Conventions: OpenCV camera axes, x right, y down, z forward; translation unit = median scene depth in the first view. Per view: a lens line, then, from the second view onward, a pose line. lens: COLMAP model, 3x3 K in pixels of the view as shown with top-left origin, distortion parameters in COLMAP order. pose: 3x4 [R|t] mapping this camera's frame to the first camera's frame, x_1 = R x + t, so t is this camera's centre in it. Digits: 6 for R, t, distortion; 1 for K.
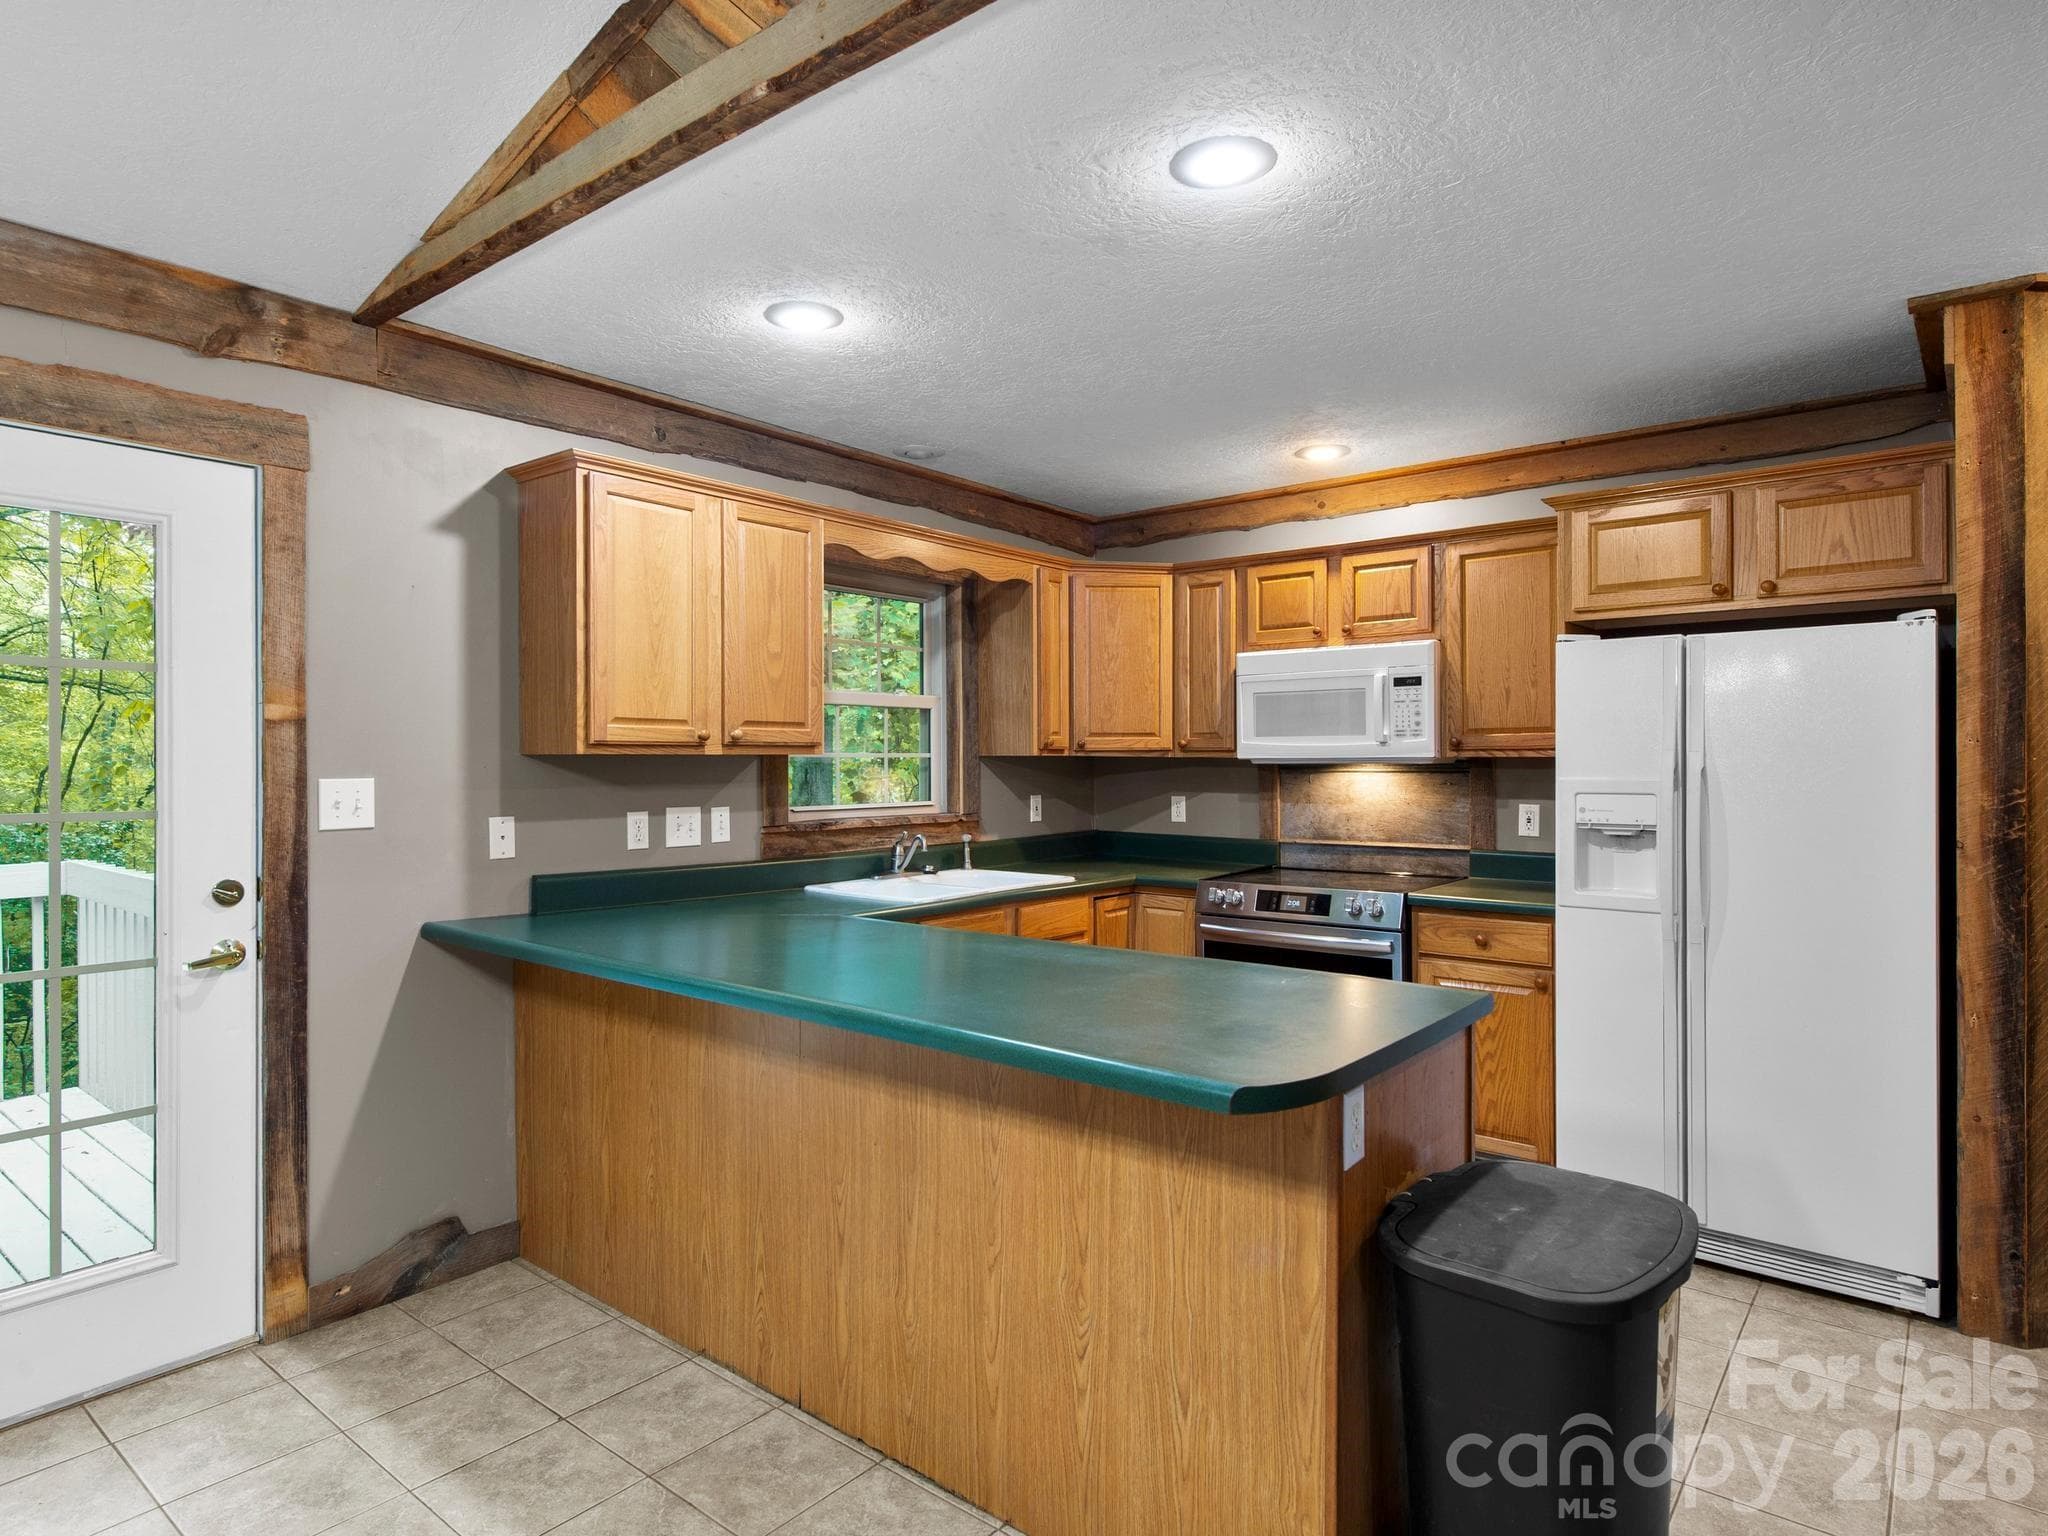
lens RADIAL K [[1160.7, 0, 1026.2], [0, 1160.7, 763.2], [0, 0, 1]] dist [0.017970, -0.007596]
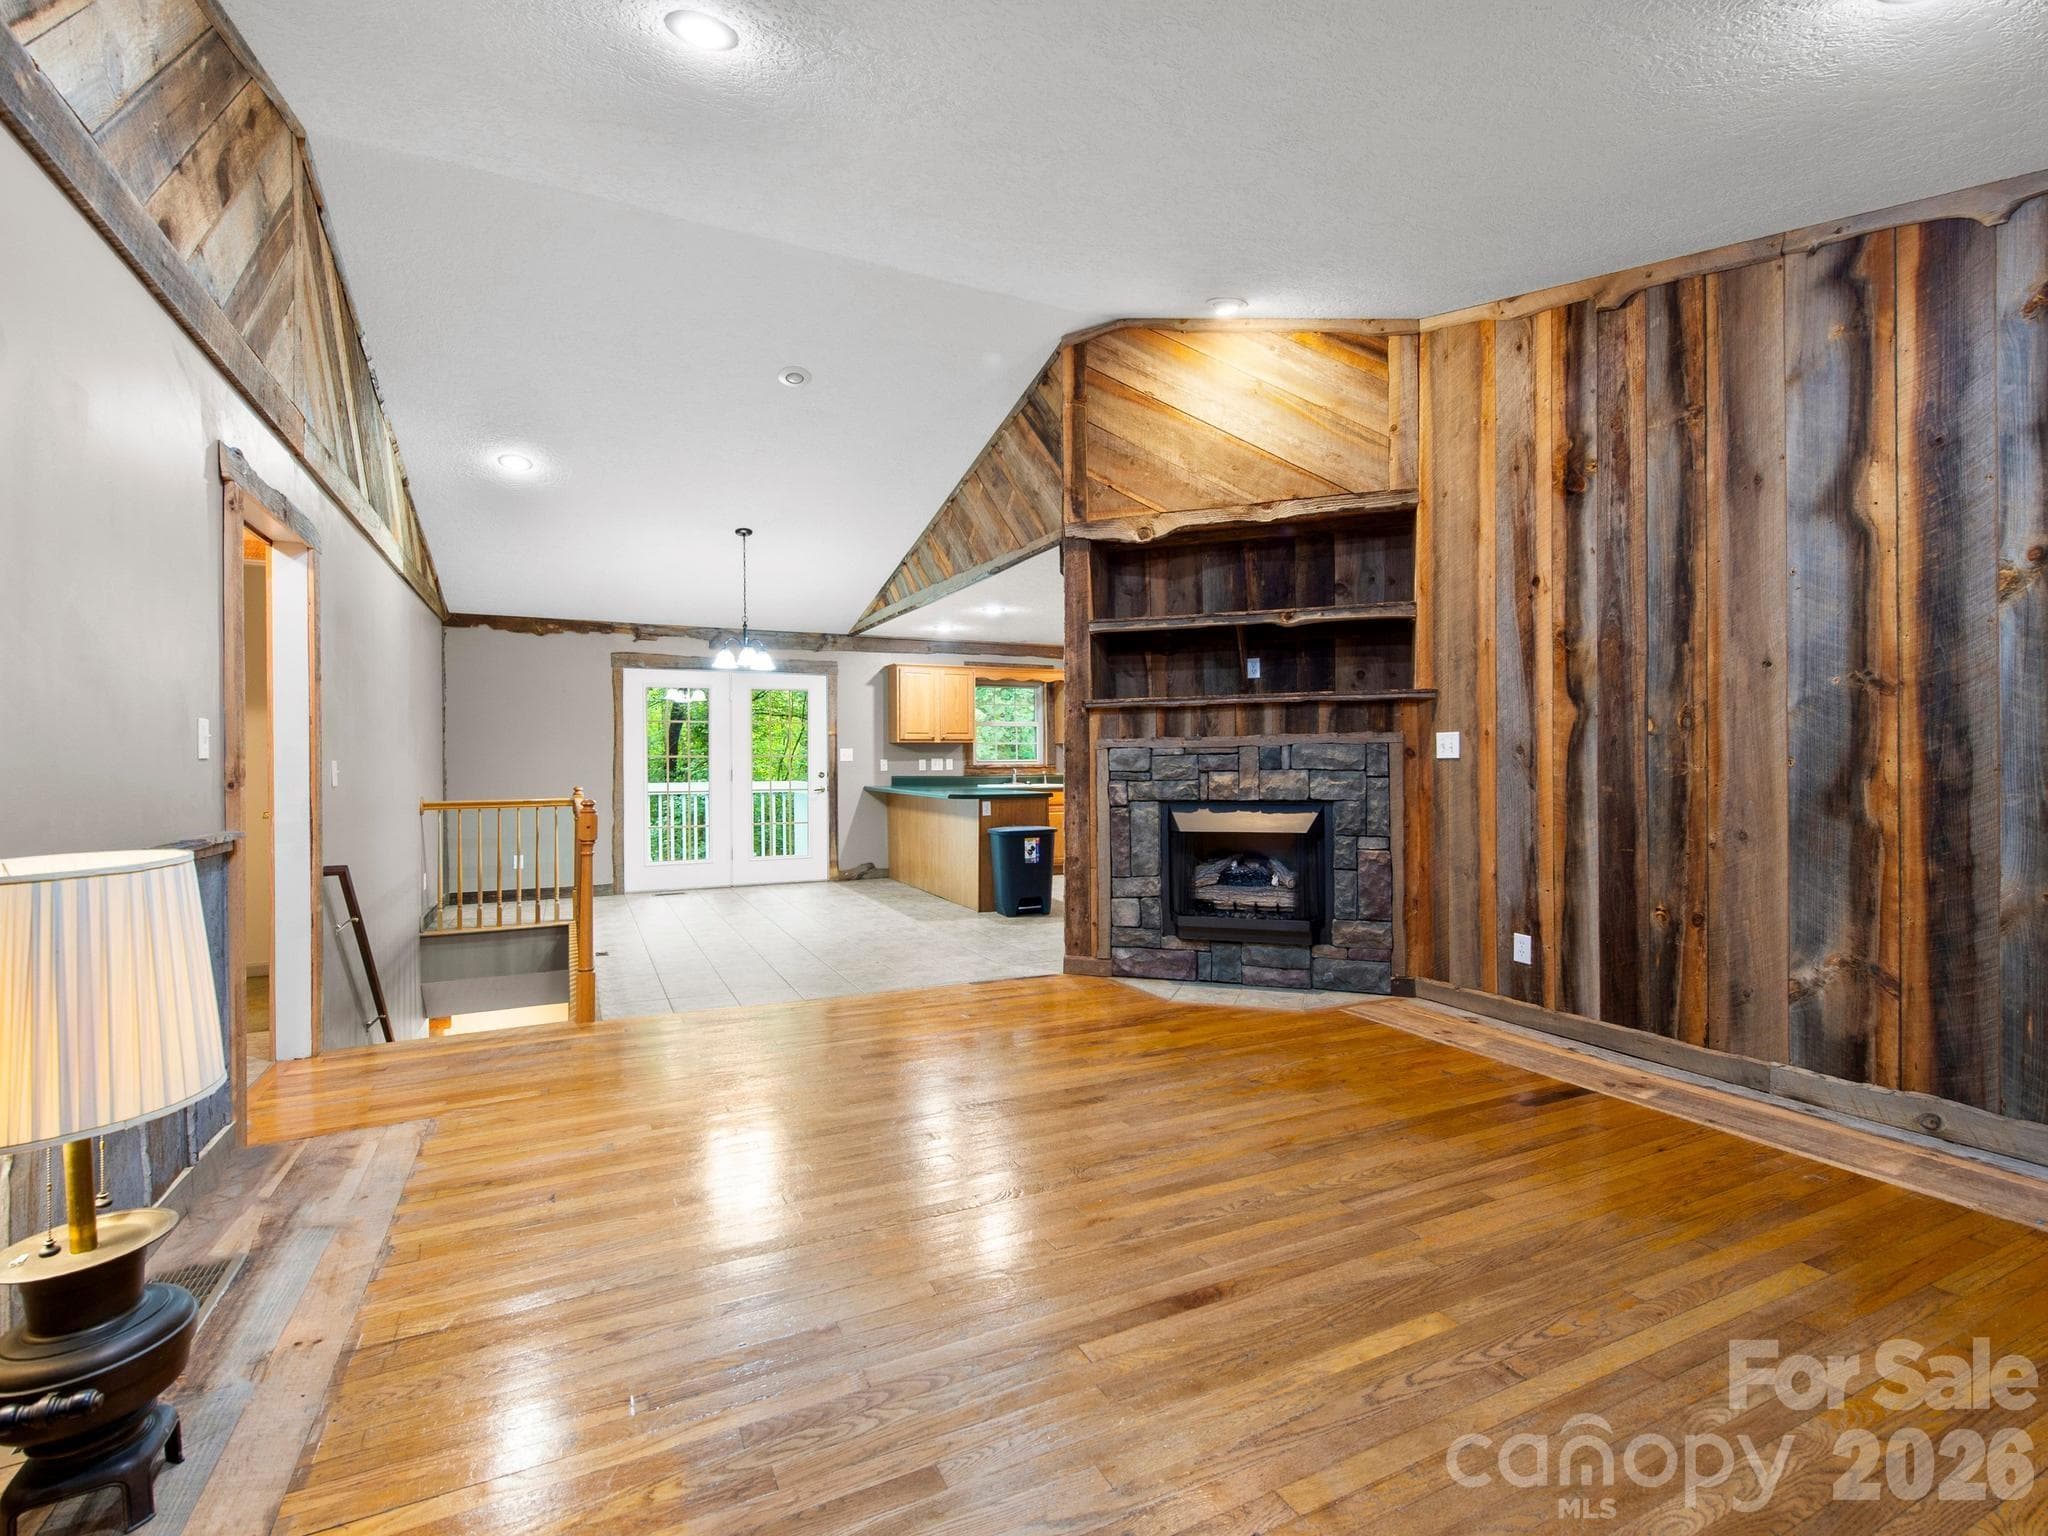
lens RADIAL K [[939.3, 0, 1028.9], [0, 939.3, 767.8], [0, 0, 1]] dist [0.002307, 0.000058]
pose [[0.908373, -0.001227, -0.418158, 1.424492], [0.004233, 0.999971, 0.006260, 0.063843], [0.418139, -0.007457, 0.908353, -1.782907]]
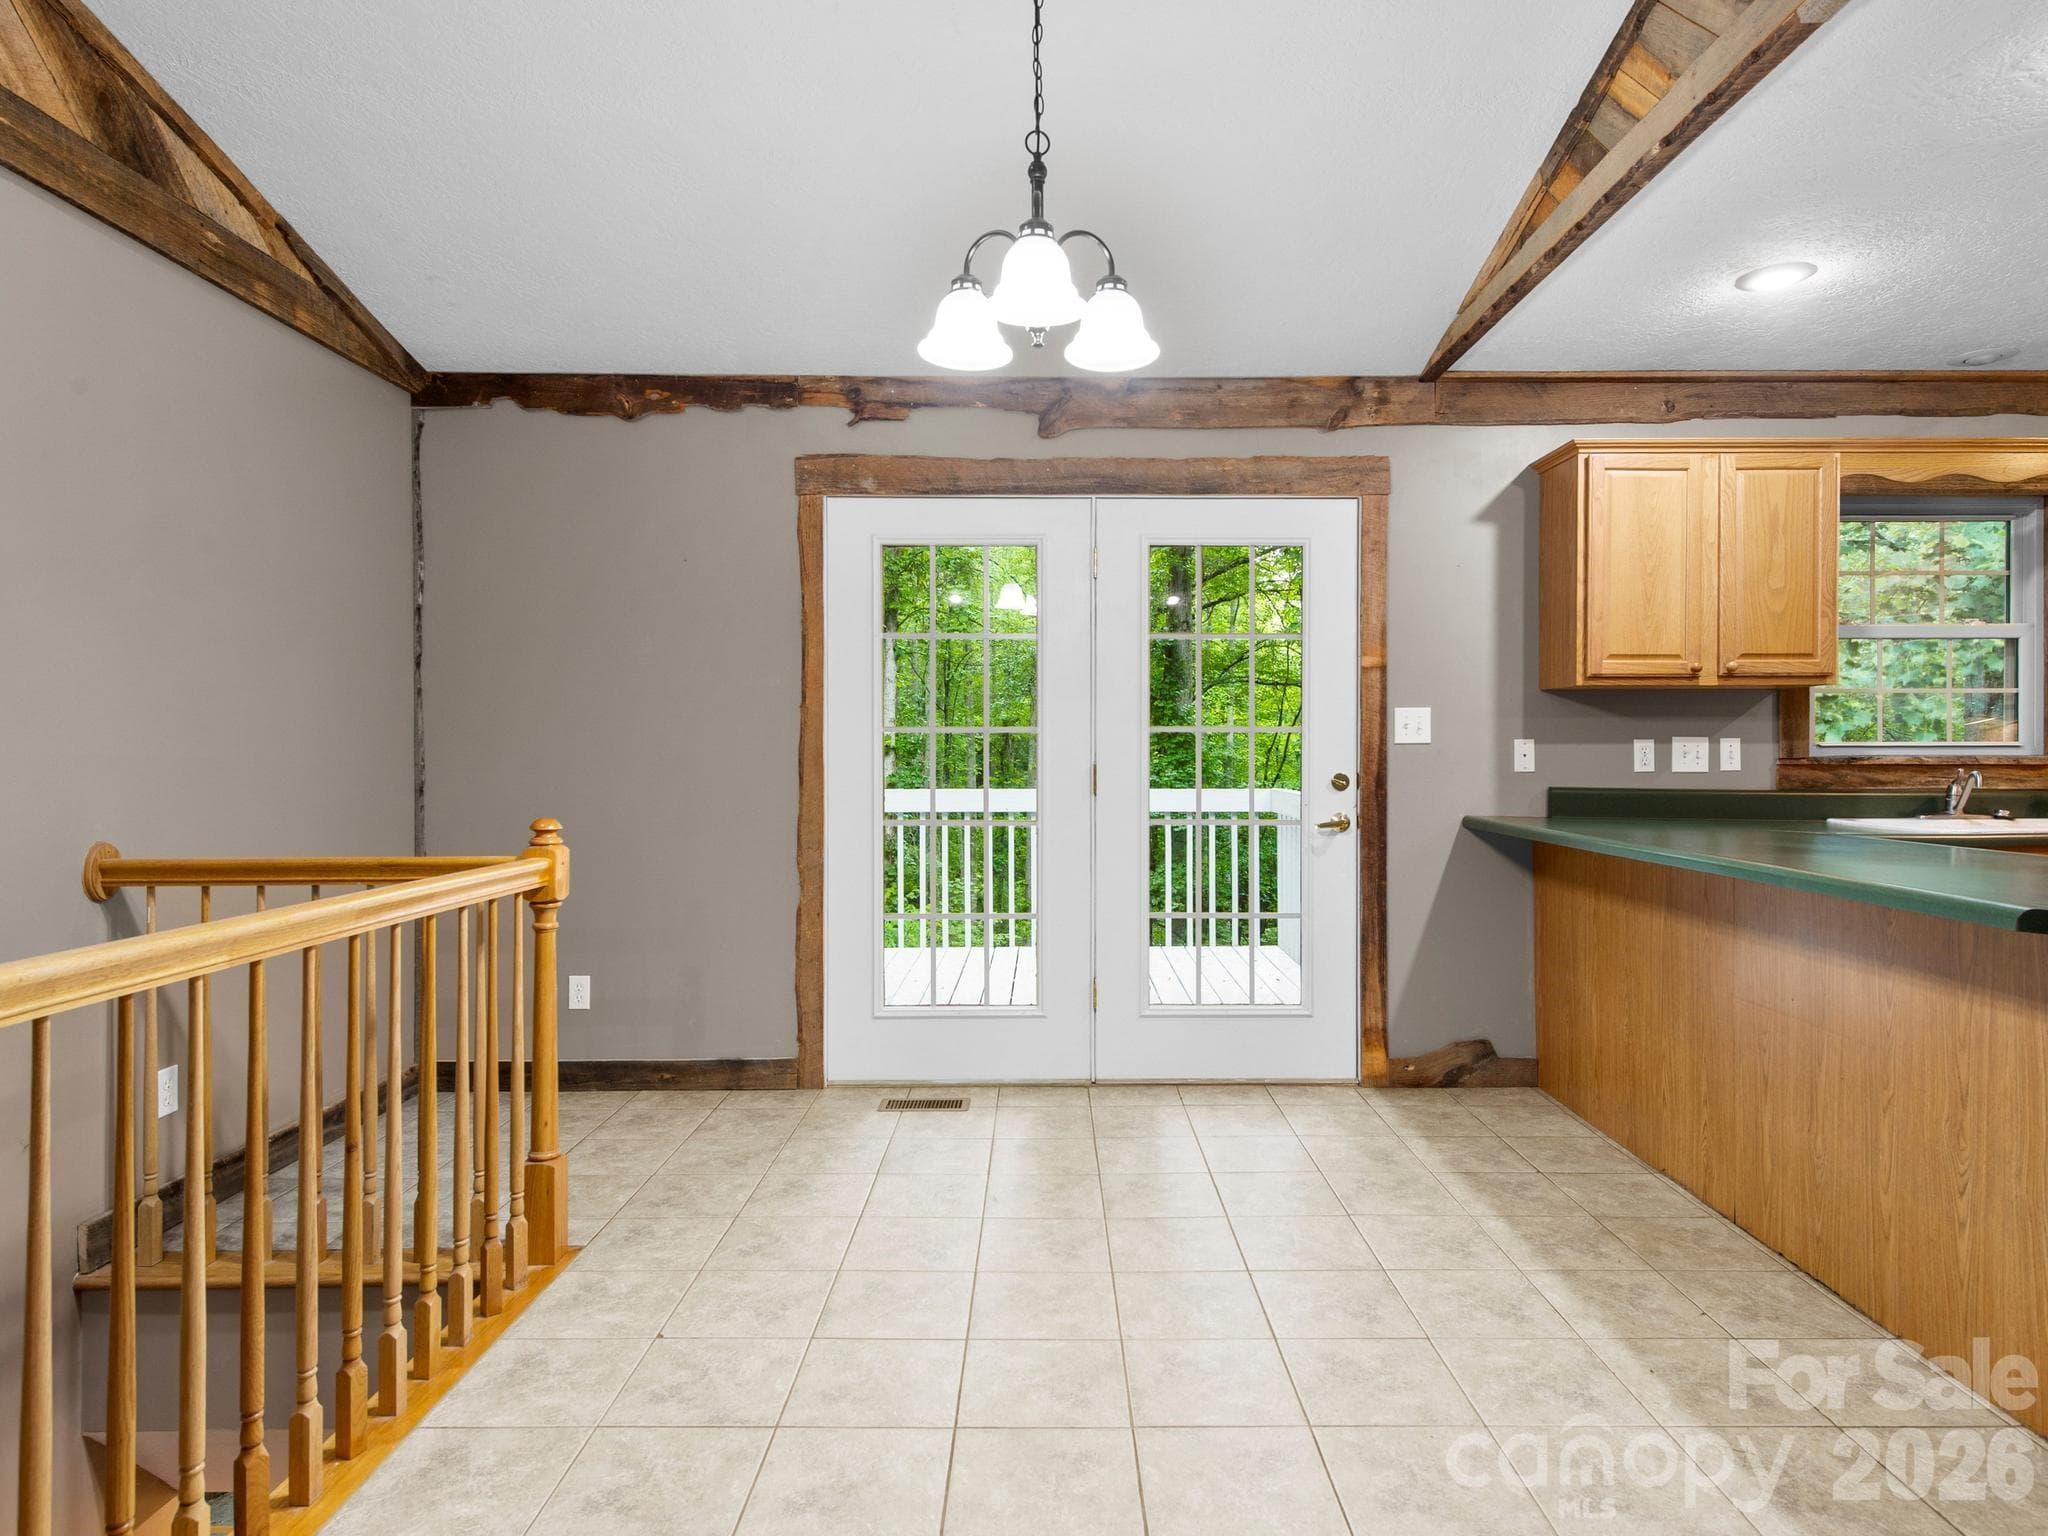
lens RADIAL K [[1160.7, 0, 1056.0], [0, 1160.7, 752.9], [0, 0, 1]] dist [0.017970, -0.007596]
pose [[0.635597, 0.005367, -0.772002, 0.239843], [-0.001994, 0.999984, 0.005311, 0.064170], [0.772018, -0.001836, 0.635597, -0.236968]]
